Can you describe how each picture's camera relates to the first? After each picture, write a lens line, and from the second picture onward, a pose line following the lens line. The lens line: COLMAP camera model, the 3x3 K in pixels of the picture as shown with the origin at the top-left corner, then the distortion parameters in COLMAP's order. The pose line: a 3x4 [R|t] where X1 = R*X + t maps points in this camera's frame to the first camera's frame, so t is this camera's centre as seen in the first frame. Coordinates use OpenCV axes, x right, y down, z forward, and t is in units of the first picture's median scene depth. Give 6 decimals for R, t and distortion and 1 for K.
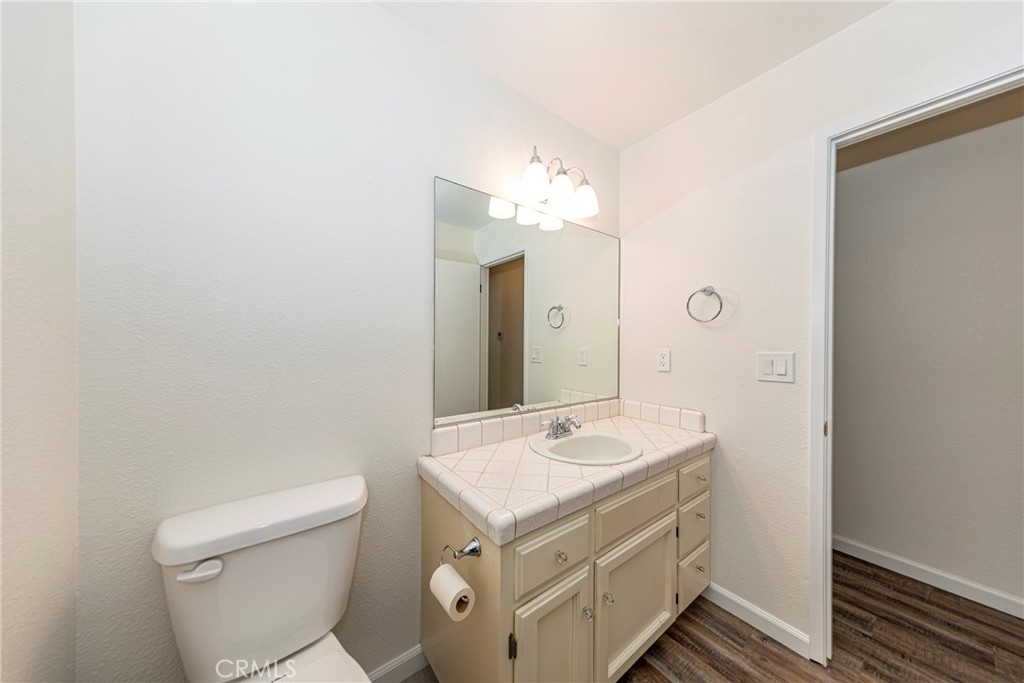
lens RADIAL K [[331.7, 0, 516.4], [0, 331.7, 343.5], [0, 0, 1]] dist [0.000393, 0.000026]
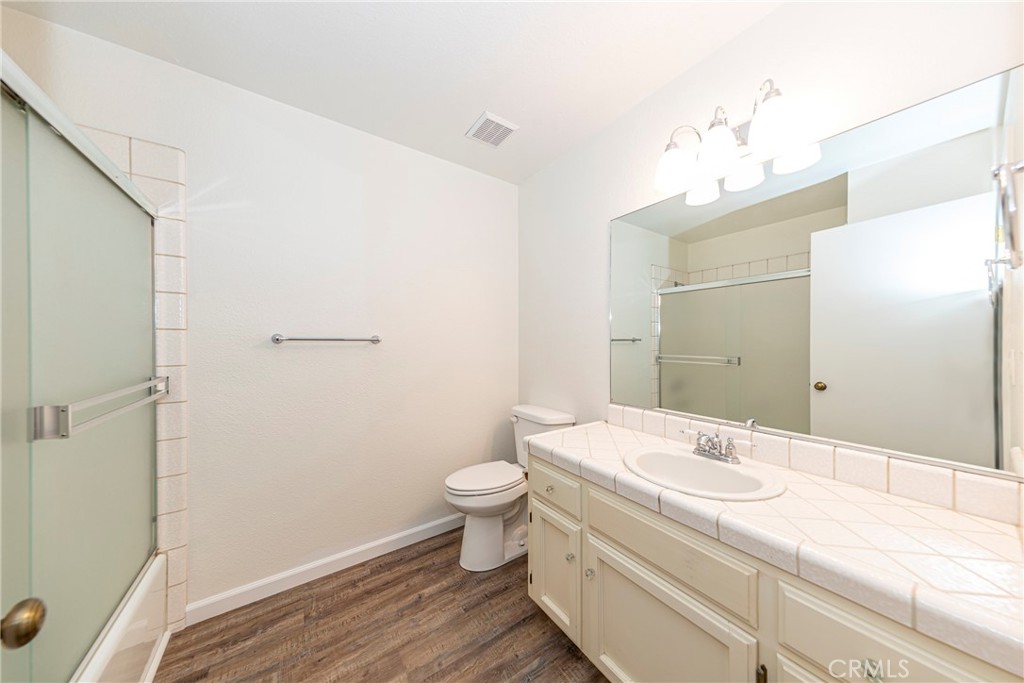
lens RADIAL K [[331.7, 0, 516.4], [0, 331.7, 343.5], [0, 0, 1]] dist [0.000393, 0.000026]
pose [[-0.052323, 0.004545, -0.998620, 1.239287], [-0.003619, 0.999982, 0.004741, -0.003515], [0.998624, 0.003863, -0.052306, 0.715007]]
